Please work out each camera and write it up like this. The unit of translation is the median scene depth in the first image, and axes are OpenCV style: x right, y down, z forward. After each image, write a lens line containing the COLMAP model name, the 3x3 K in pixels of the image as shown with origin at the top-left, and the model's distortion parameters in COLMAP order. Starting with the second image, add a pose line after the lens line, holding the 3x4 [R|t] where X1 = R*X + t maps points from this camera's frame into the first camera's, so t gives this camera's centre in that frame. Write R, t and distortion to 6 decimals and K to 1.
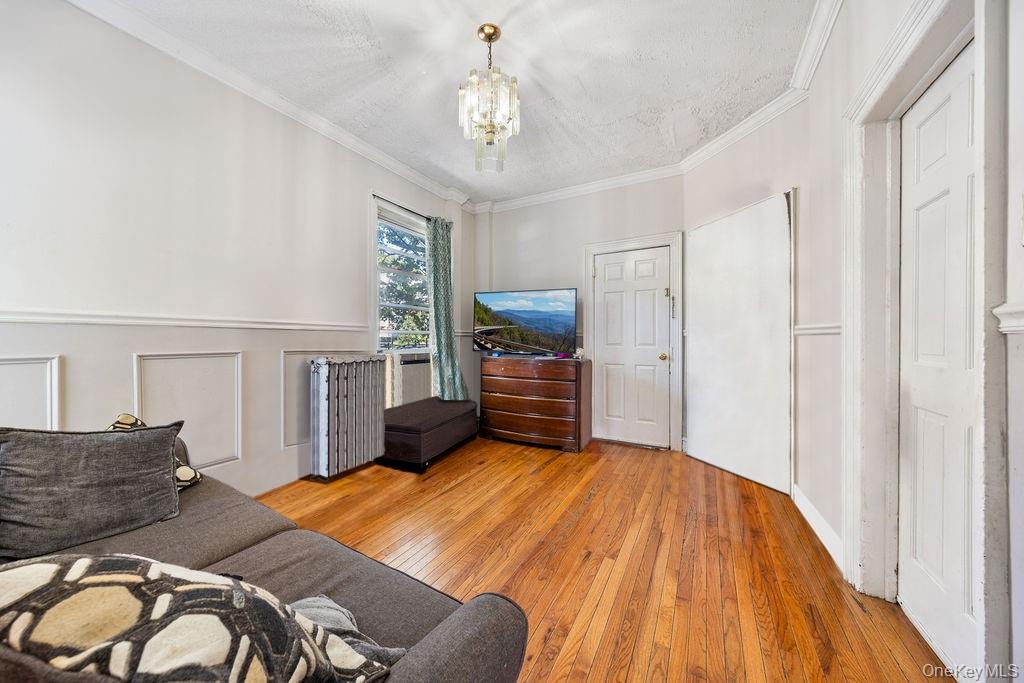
lens RADIAL K [[355.2, 0, 511.1], [0, 355.2, 340.1], [0, 0, 1]] dist [-0.000530, -0.000011]
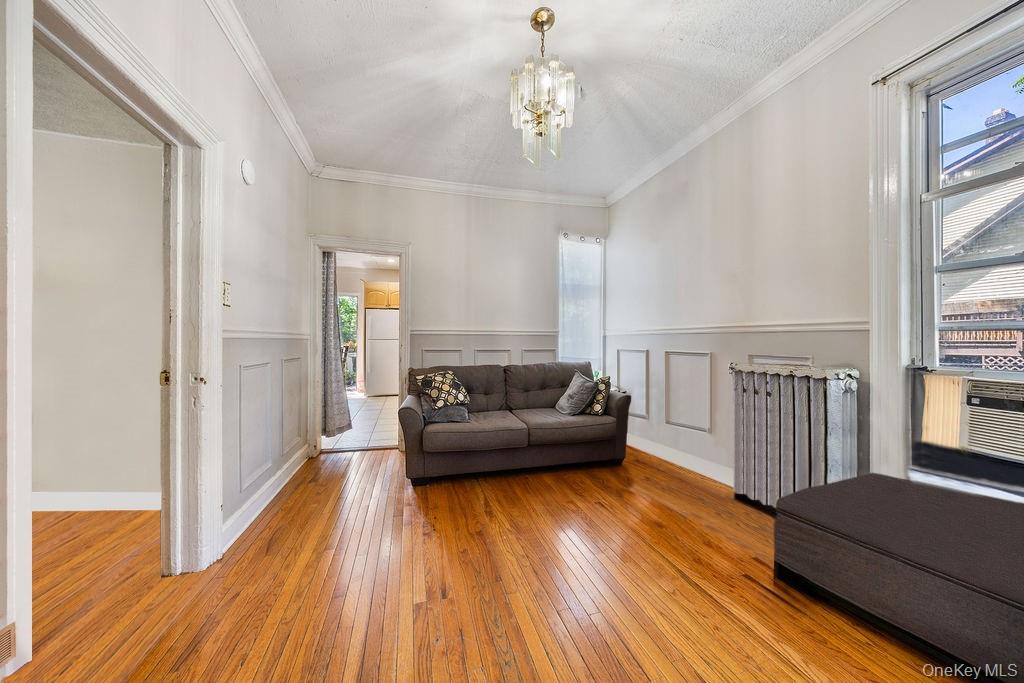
lens RADIAL K [[355.2, 0, 510.6], [0, 355.2, 340.0], [0, 0, 1]] dist [-0.000530, -0.000011]
pose [[-0.717013, -0.001797, -0.697058, 0.678707], [-0.003609, 0.999993, 0.001134, -0.011547], [0.697051, 0.003329, -0.717014, 1.667973]]
